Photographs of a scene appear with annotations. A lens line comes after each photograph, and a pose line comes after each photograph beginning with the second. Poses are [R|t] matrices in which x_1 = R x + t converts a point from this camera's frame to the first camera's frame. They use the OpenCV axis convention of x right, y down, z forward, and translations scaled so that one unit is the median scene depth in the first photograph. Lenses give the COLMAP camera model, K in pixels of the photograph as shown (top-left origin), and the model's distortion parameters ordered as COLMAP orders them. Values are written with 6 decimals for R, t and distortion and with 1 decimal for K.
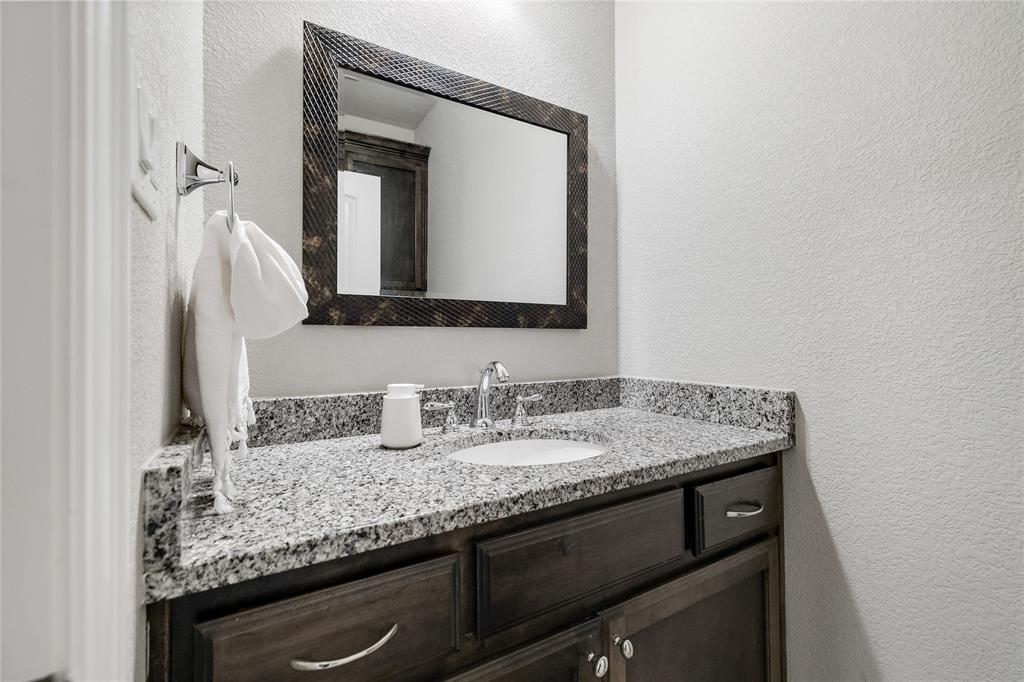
lens RADIAL K [[438.9, 0, 501.0], [0, 438.9, 333.3], [0, 0, 1]] dist [0.001003, -0.000101]
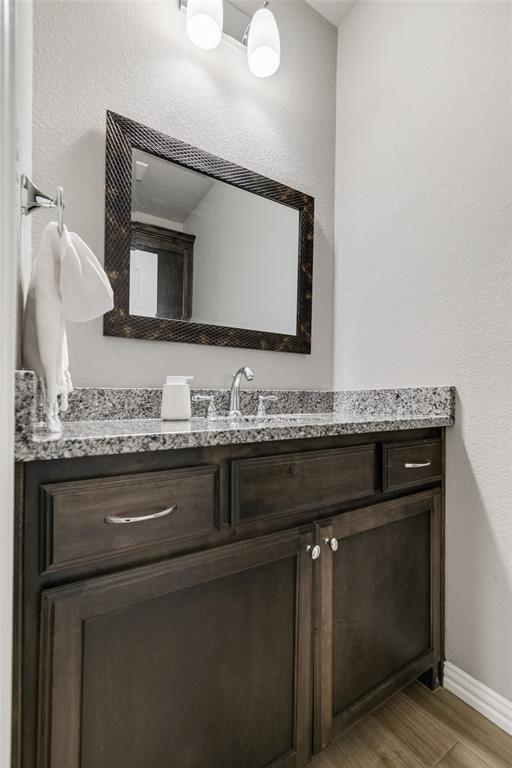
lens RADIAL K [[330.0, 0, 256.0], [0, 330.0, 384.0], [0, 0, 1]] dist [0.000092, 0.000391]
pose [[0.999442, 0.016901, 0.028796, -0.005899], [-0.017375, 0.999716, 0.016287, 0.119887], [-0.028512, -0.016778, 0.999453, -0.048616]]
